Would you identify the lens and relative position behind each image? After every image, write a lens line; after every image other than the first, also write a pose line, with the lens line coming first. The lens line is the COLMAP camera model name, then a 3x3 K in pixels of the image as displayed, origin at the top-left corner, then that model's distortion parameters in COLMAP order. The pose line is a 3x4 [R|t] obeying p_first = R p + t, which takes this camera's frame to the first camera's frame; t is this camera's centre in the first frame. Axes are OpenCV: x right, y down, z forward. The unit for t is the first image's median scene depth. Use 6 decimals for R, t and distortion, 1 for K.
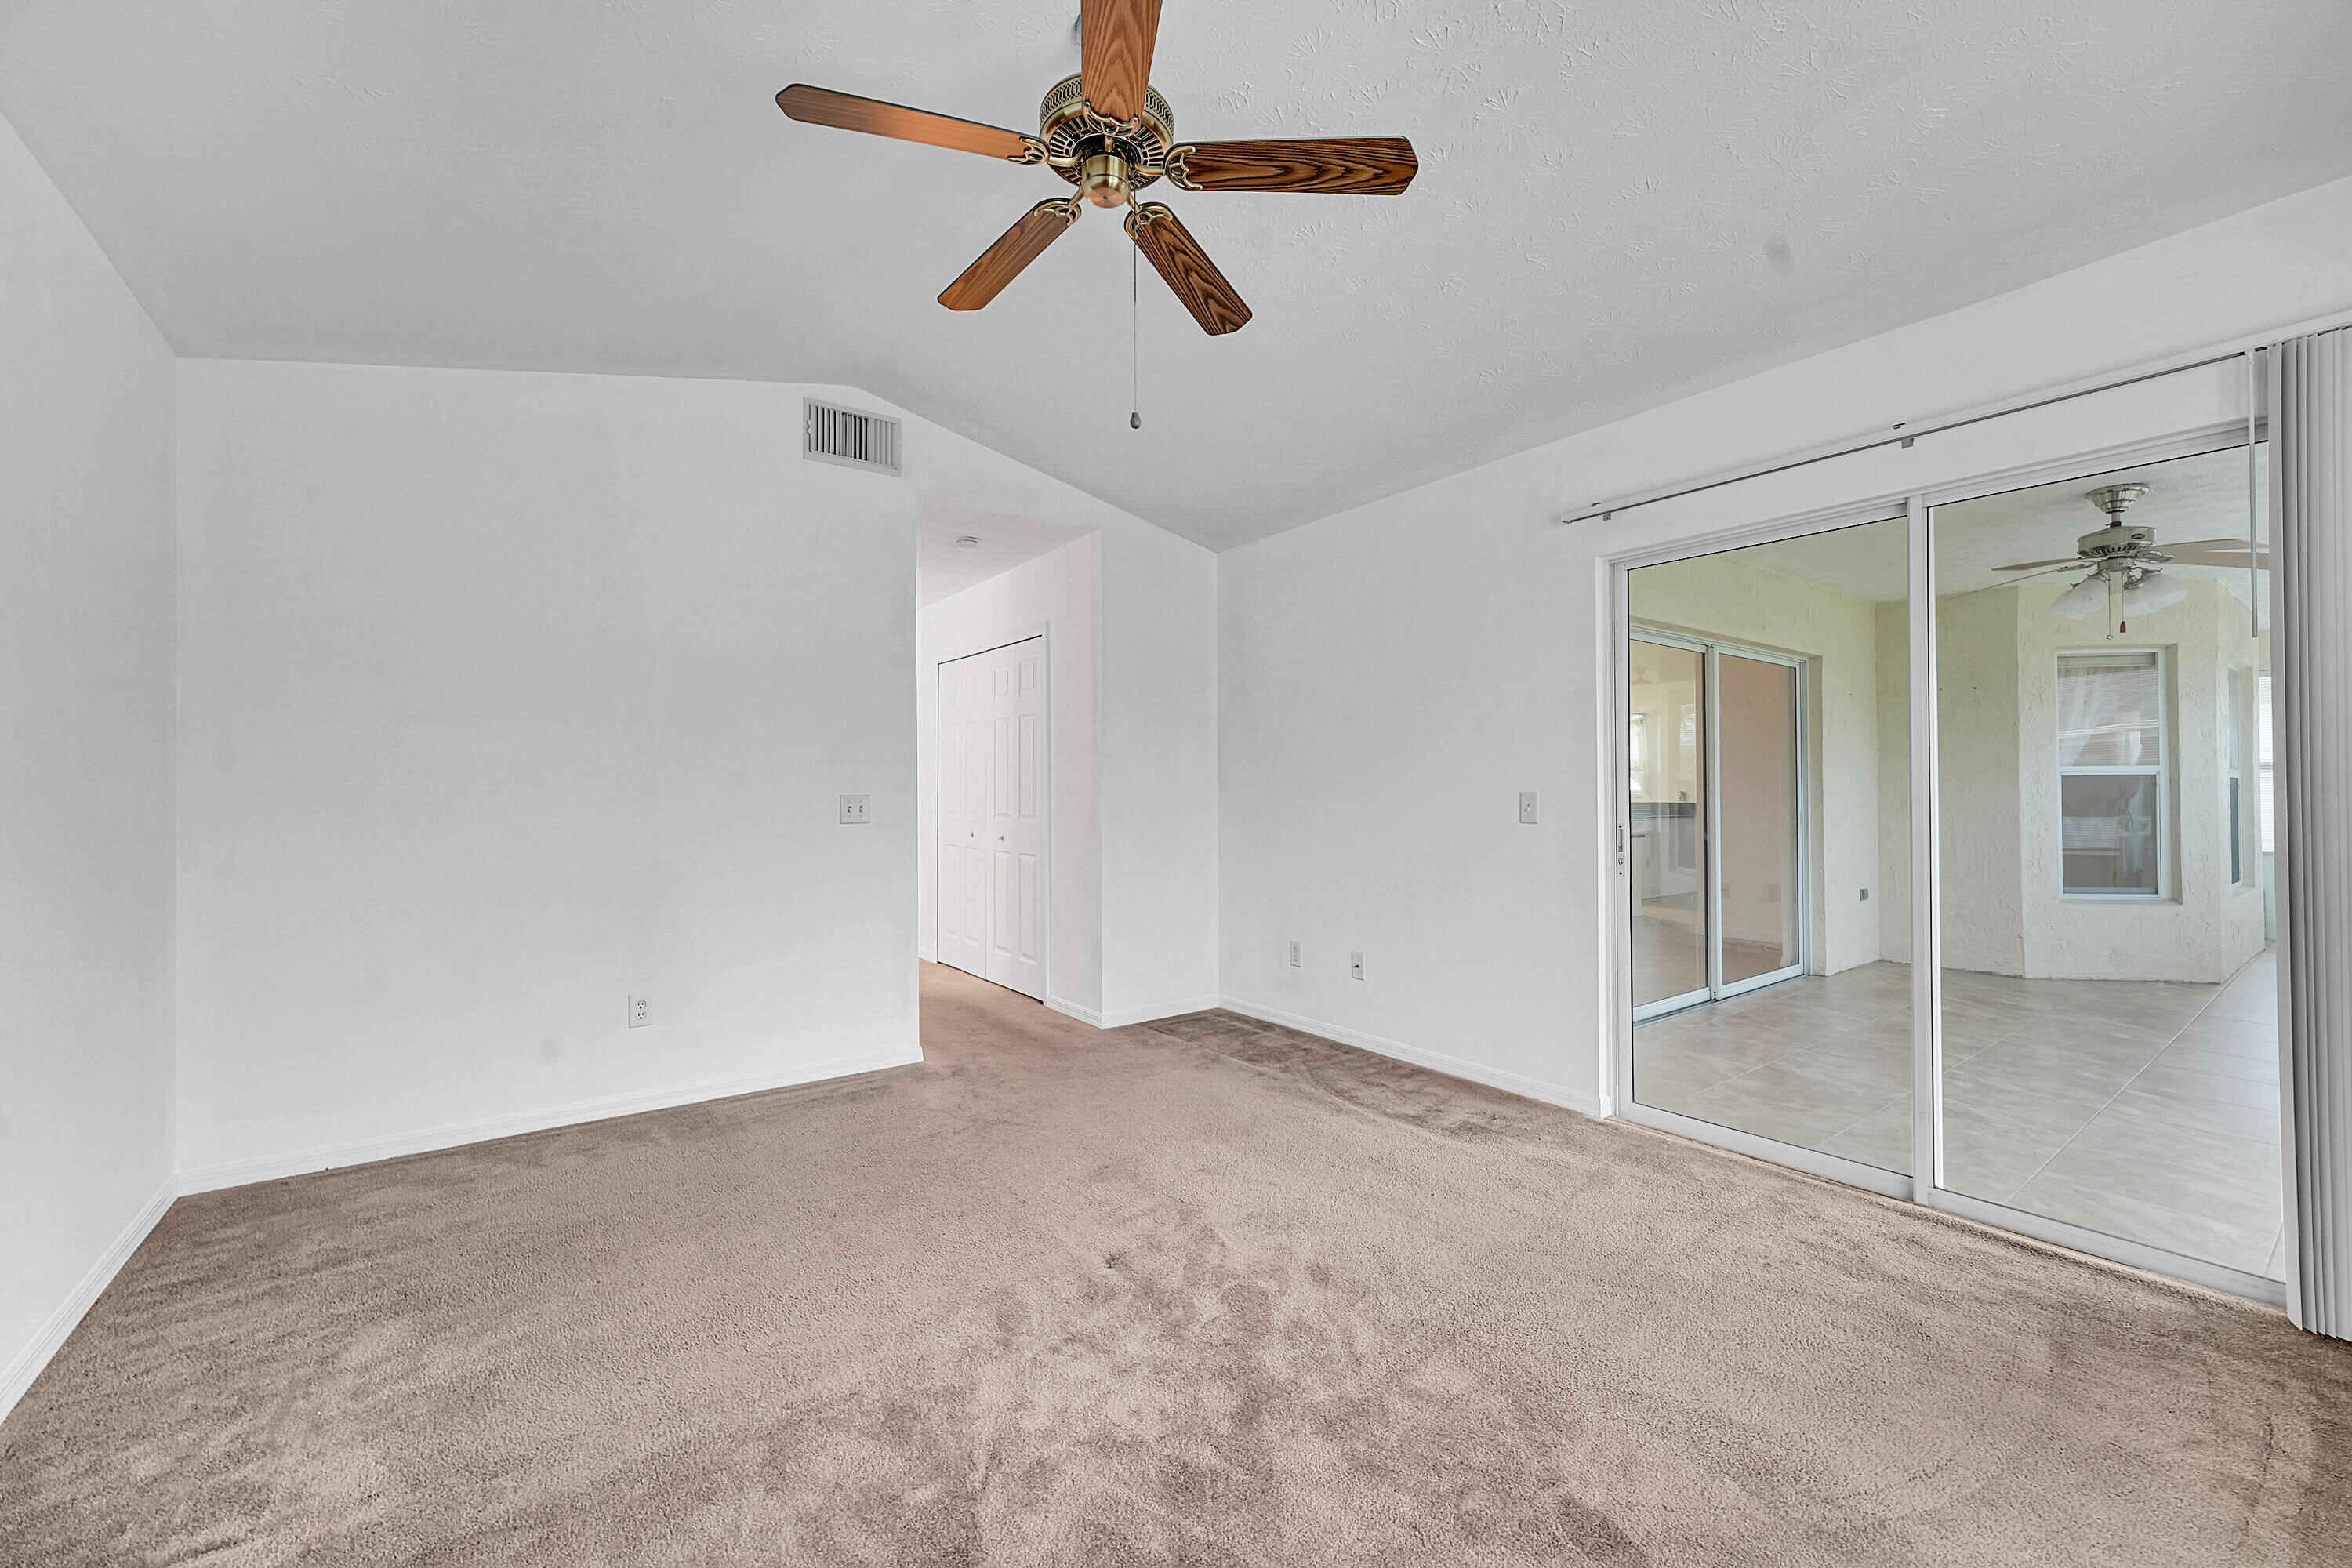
lens RADIAL K [[929.9, 0, 1179.1], [0, 929.9, 784.6], [0, 0, 1]] dist [-0.001633, -0.000022]
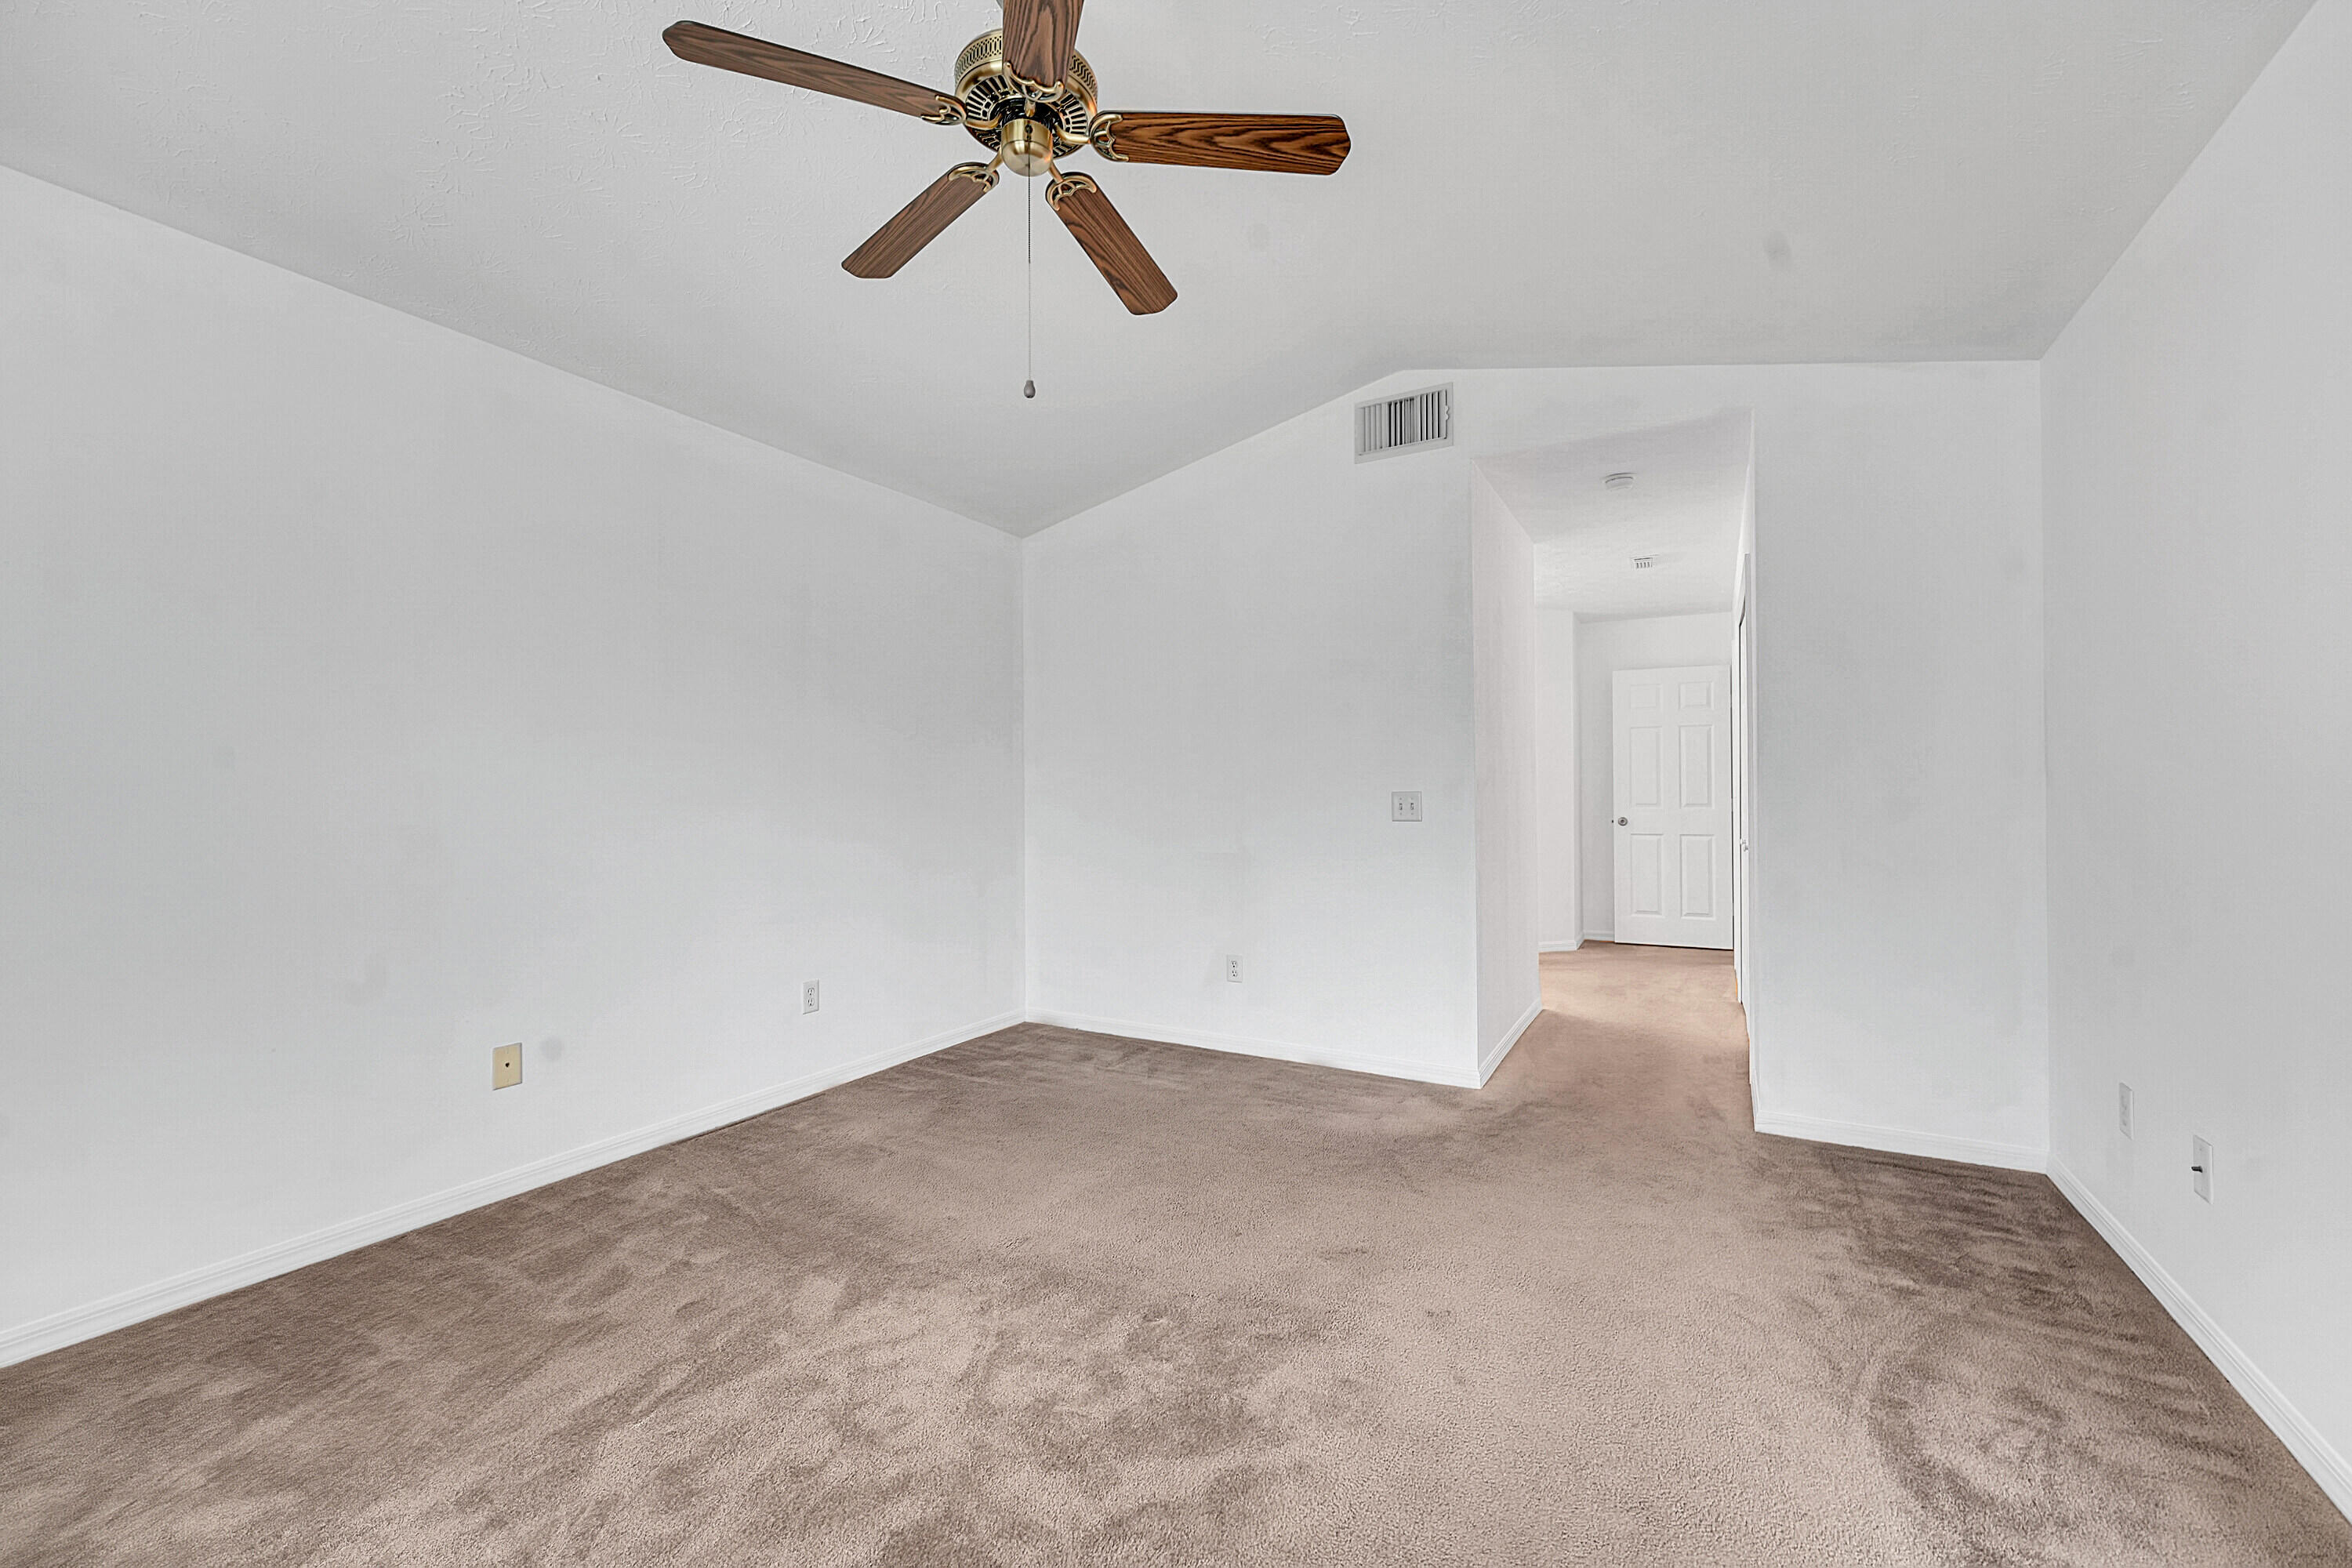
lens RADIAL K [[929.9, 0, 1179.1], [0, 929.9, 785.7], [0, 0, 1]] dist [-0.001633, -0.000022]
pose [[0.400866, -0.005112, -0.916122, 0.453980], [0.010831, 0.999941, -0.000840, 0.003479], [0.916072, -0.009586, 0.400898, 0.401354]]
